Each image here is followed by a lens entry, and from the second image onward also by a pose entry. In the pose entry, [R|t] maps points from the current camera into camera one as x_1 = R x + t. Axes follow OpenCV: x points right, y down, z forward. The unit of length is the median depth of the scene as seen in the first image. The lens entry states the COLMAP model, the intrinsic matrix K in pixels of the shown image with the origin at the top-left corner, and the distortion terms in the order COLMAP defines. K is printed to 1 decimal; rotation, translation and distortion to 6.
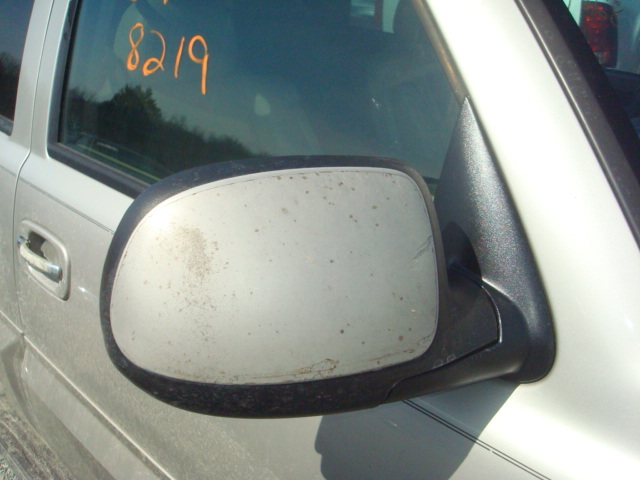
lens RADIAL K [[646.7, 0, 320.0], [0, 646.7, 240.0], [0, 0, 1]] dist [-0.090732, -0.079212]
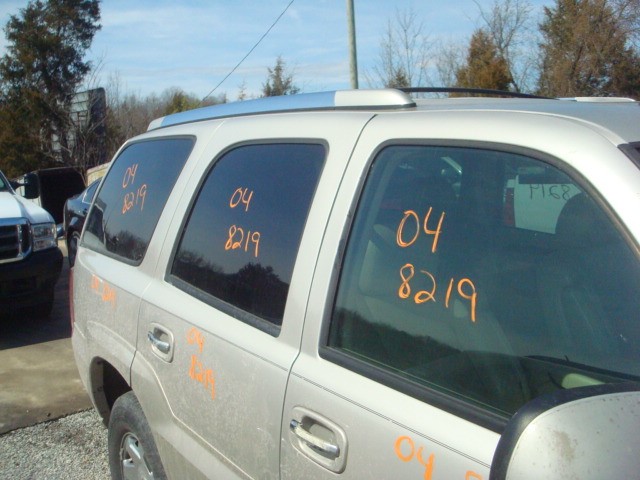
lens RADIAL K [[646.7, 0, 320.0], [0, 646.7, 240.0], [0, 0, 1]] dist [-0.090732, -0.079212]
pose [[0.986243, -0.021959, -0.163838, -0.245201], [-0.021087, 0.966327, -0.256450, -0.030708], [0.163952, 0.256377, 0.952570, -0.371910]]
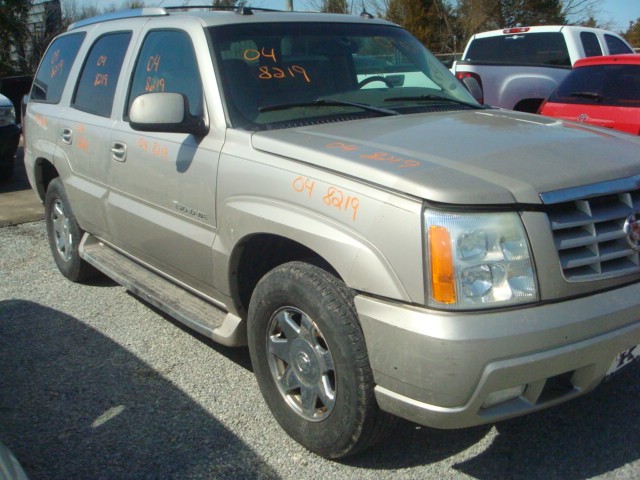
lens RADIAL K [[646.7, 0, 320.0], [0, 646.7, 240.0], [0, 0, 1]] dist [-0.090732, -0.079212]
pose [[0.993699, 0.004826, -0.111977, 1.041351], [-0.019928, 0.990762, -0.134141, 0.997289], [0.110296, 0.135527, 0.984615, -2.229013]]
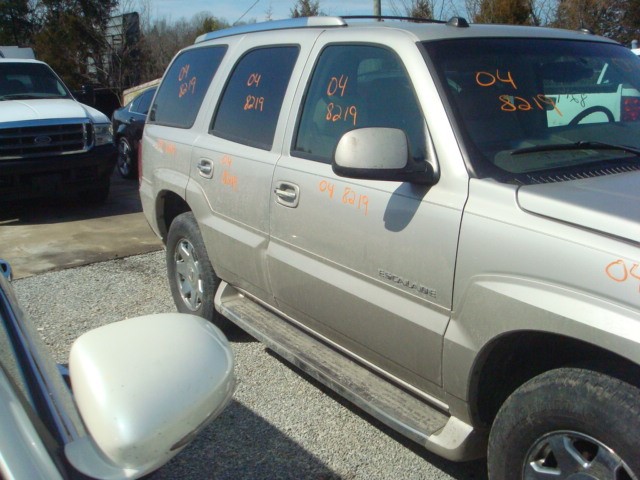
lens RADIAL K [[646.7, 0, 320.0], [0, 646.7, 240.0], [0, 0, 1]] dist [-0.090732, -0.079212]
pose [[0.978374, 0.023600, -0.205492, 0.260805], [-0.055293, 0.987155, -0.149889, 0.679316], [0.199315, 0.158010, 0.967112, -1.655748]]
